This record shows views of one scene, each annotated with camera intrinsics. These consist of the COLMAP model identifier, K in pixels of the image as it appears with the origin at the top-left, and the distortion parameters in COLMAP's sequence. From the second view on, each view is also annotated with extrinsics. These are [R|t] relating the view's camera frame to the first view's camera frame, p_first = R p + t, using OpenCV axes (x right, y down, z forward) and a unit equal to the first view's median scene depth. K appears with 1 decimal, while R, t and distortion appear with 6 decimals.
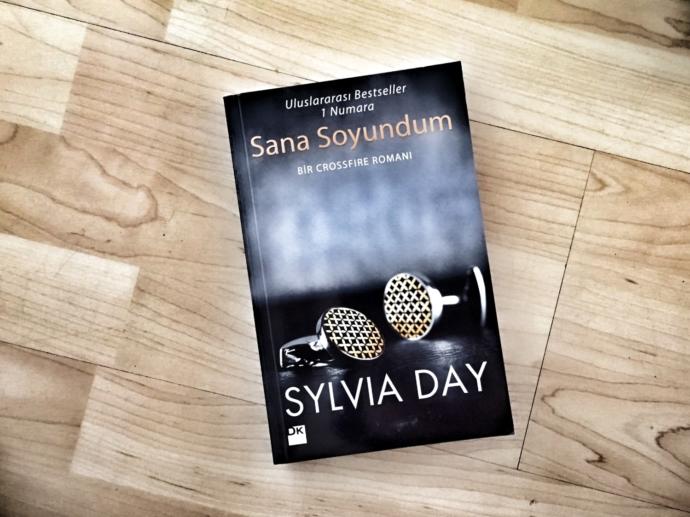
lens RADIAL K [[1930.1, 0, 345.0], [0, 1930.1, 258.5], [0, 0, 1]] dist [0.024299, 0.283229]
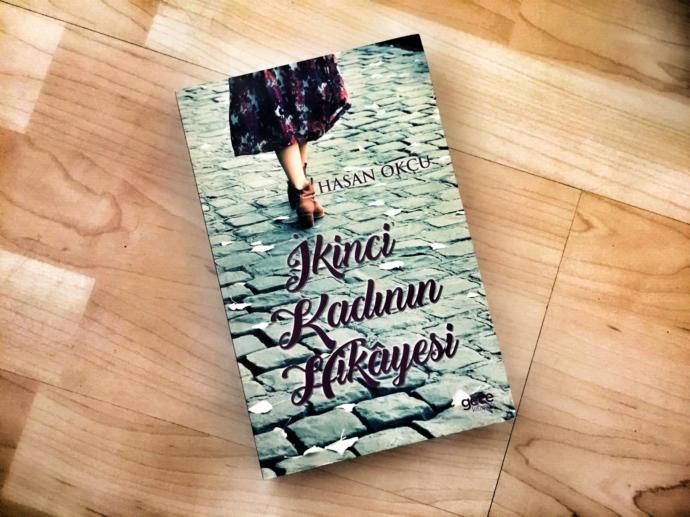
lens RADIAL K [[1930.1, 0, 345.0], [0, 1930.1, 258.5], [0, 0, 1]] dist [0.024299, 0.283229]
pose [[0.997673, 0.066950, 0.012929, 0.000729], [-0.066766, 0.997668, -0.014194, -0.000190], [-0.013849, 0.013298, 0.999816, 0.043693]]
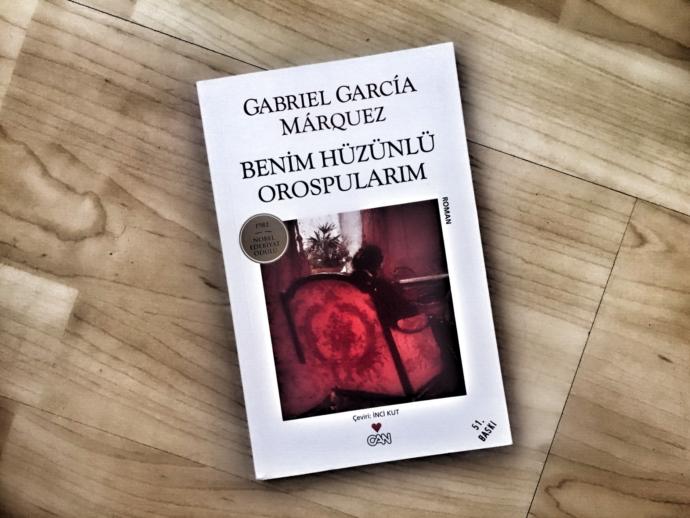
lens RADIAL K [[1930.1, 0, 345.0], [0, 1930.1, 259.0], [0, 0, 1]] dist [0.024299, 0.283229]
pose [[0.996105, 0.088056, 0.004613, 0.002829], [-0.087938, 0.995893, -0.021563, -0.000995], [-0.006493, 0.021073, 0.999757, 0.172503]]
